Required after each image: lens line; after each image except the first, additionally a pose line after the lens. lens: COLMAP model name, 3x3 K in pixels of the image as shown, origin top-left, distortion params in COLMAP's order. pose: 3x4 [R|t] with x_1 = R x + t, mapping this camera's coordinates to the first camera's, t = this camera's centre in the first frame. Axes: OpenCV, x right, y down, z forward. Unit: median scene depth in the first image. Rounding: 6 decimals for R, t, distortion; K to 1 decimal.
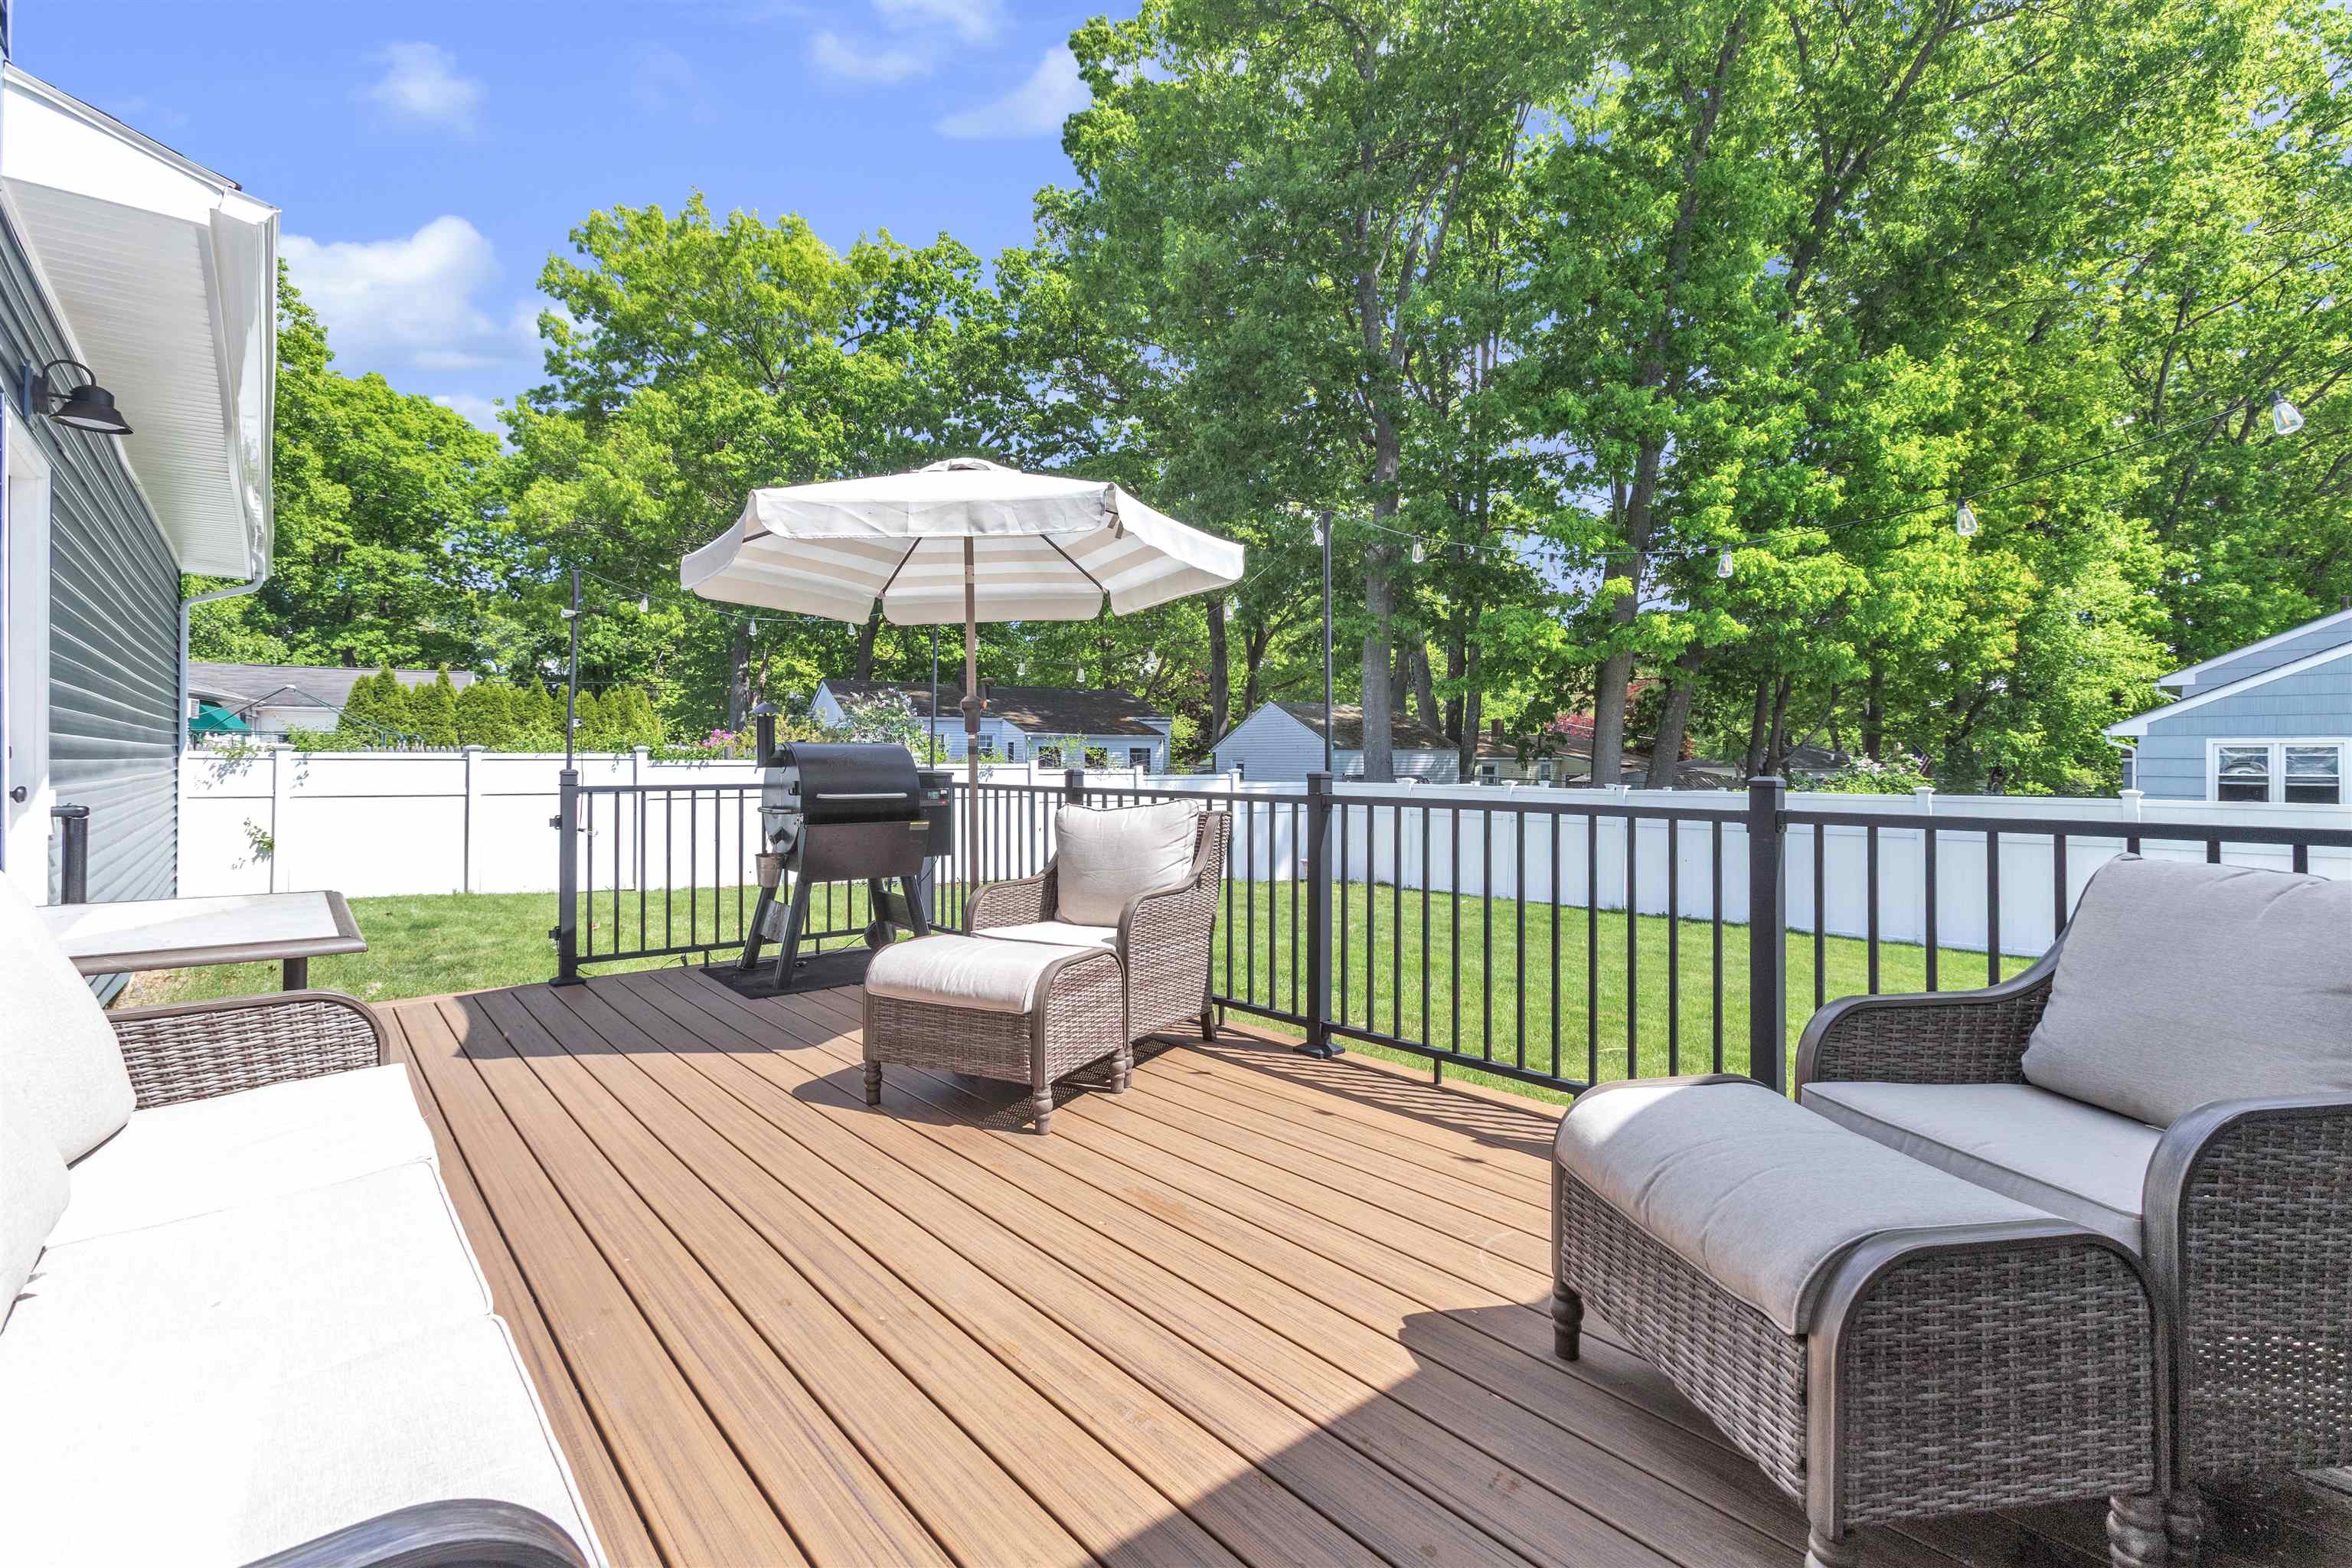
lens RADIAL K [[1064.6, 0, 1182.5], [0, 1064.6, 767.5], [0, 0, 1]] dist [0.001608, 0.000178]
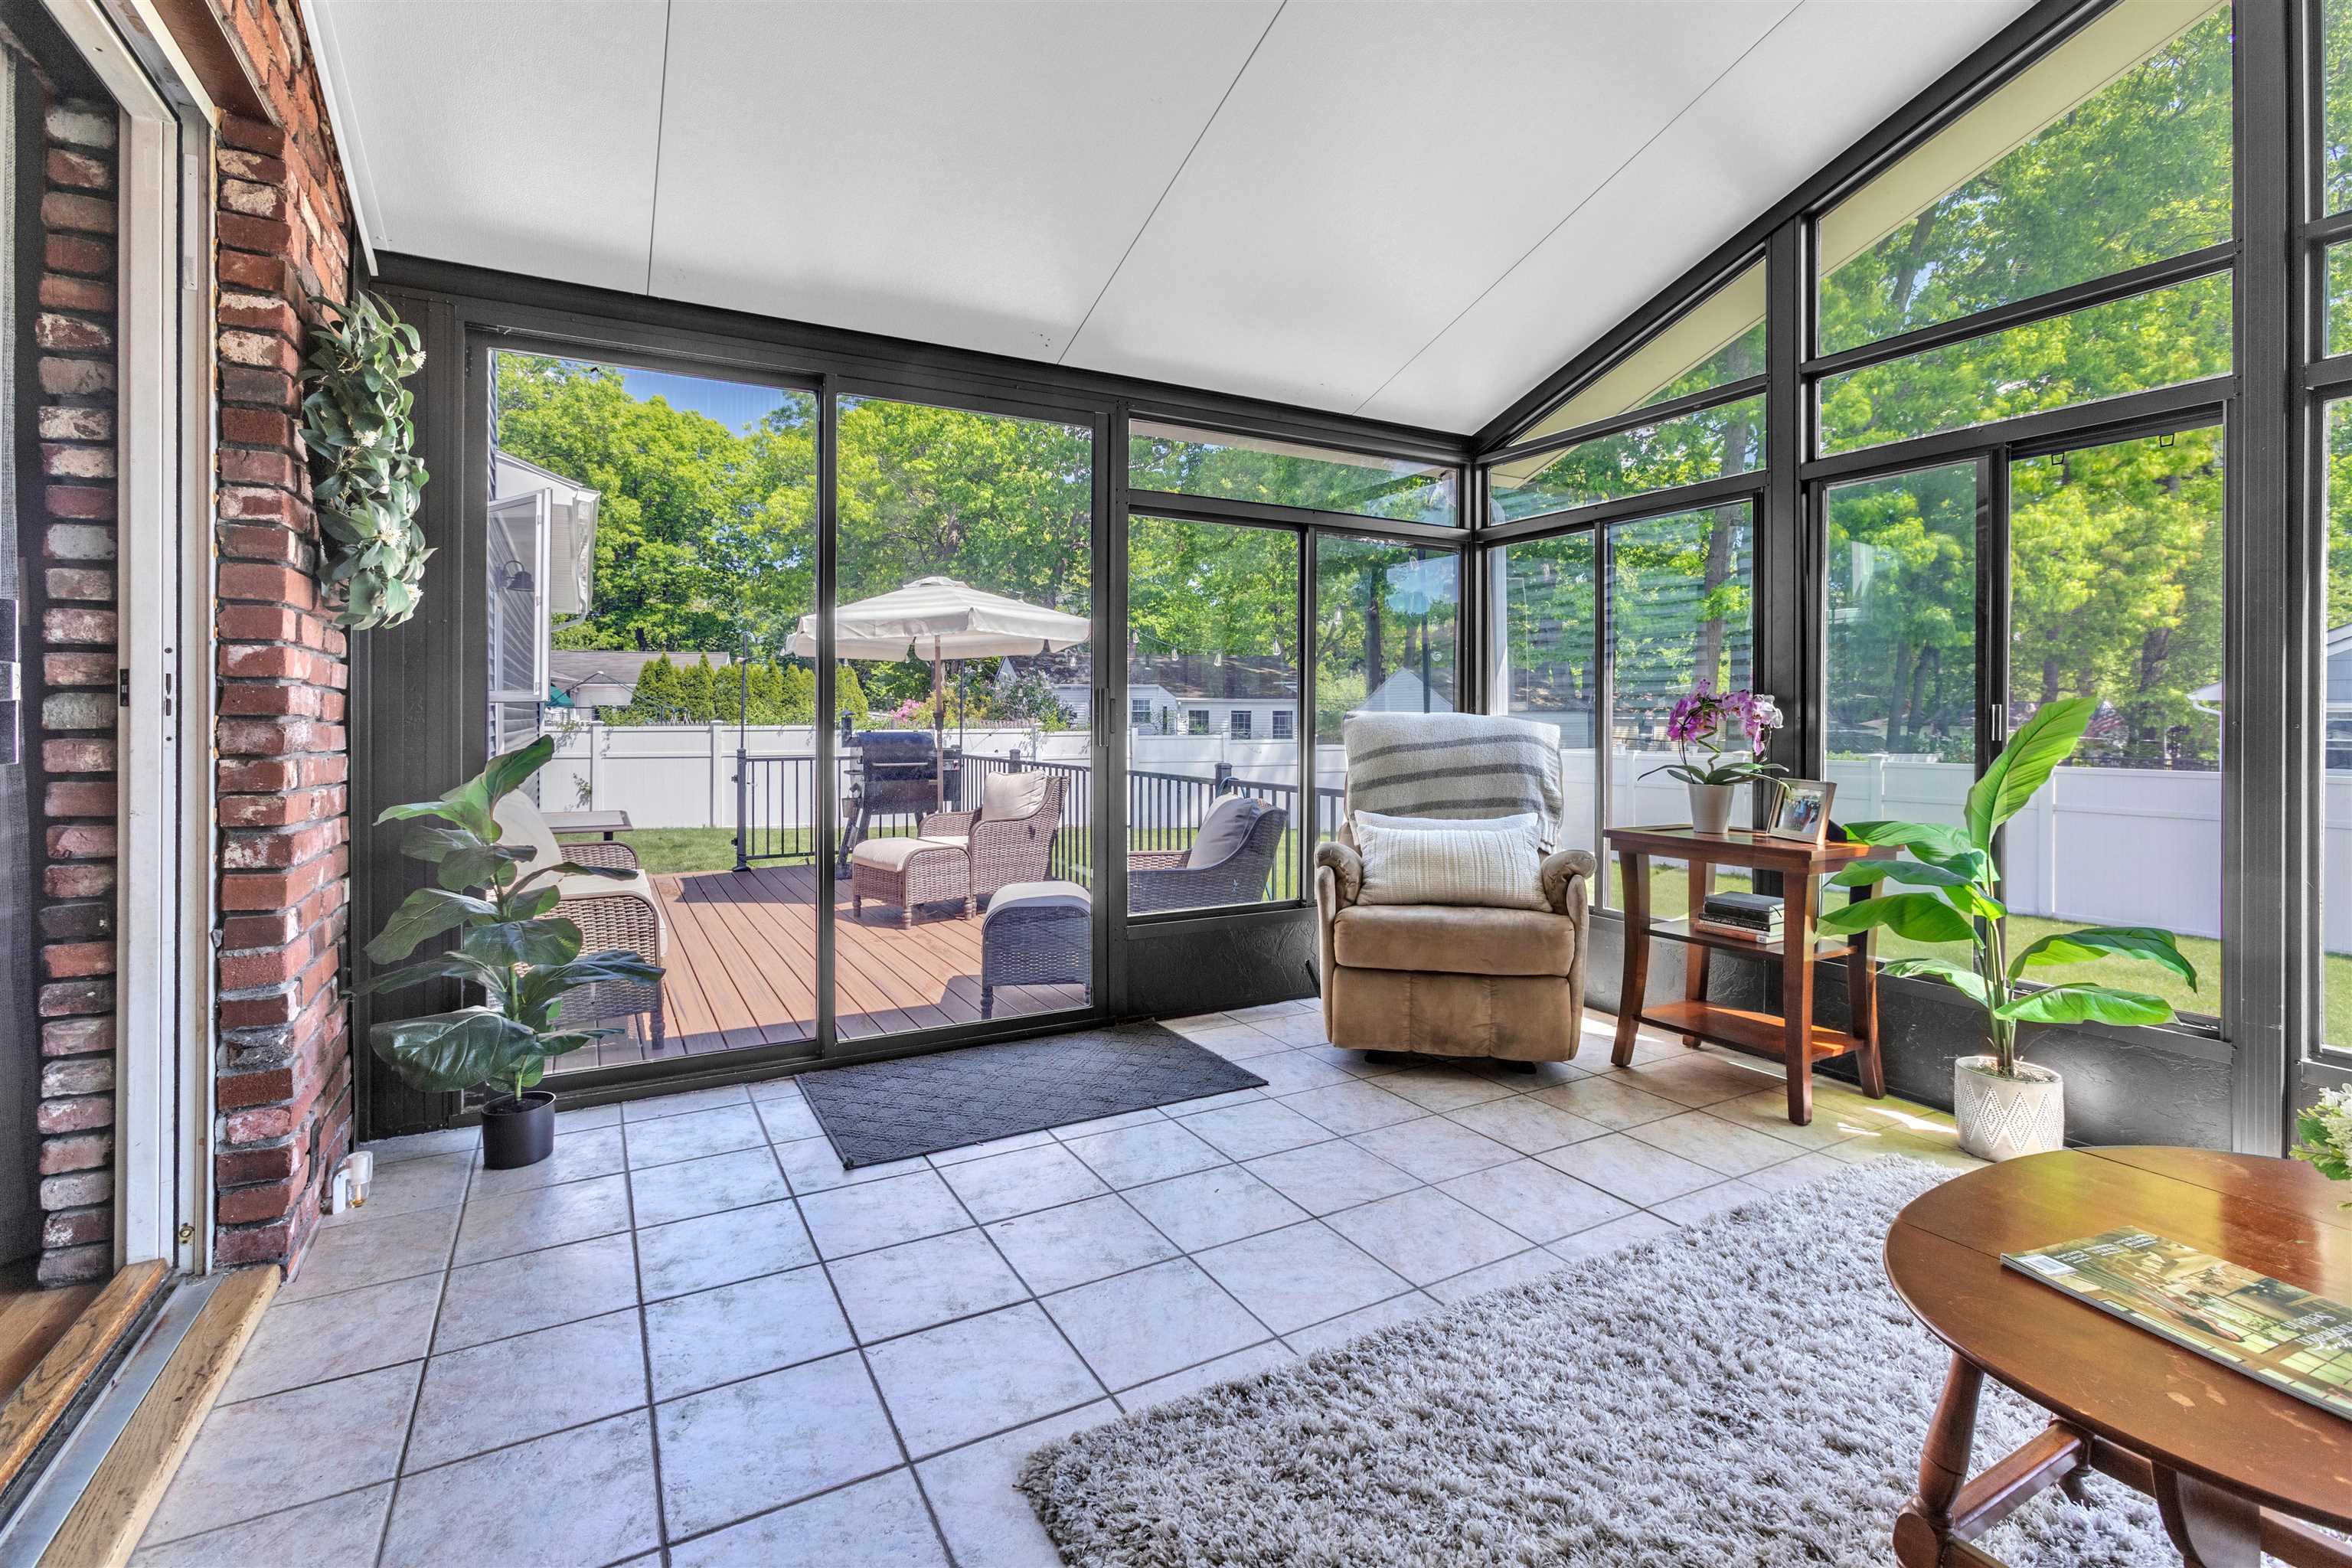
lens RADIAL K [[1071.5, 0, 1166.6], [0, 1071.5, 731.3], [0, 0, 1]] dist [-0.001443, 0.000866]
pose [[0.978451, -0.001902, -0.206471, 0.089634], [0.003064, 0.999981, 0.005310, -0.006412], [0.206457, -0.005829, 0.978438, -0.109850]]
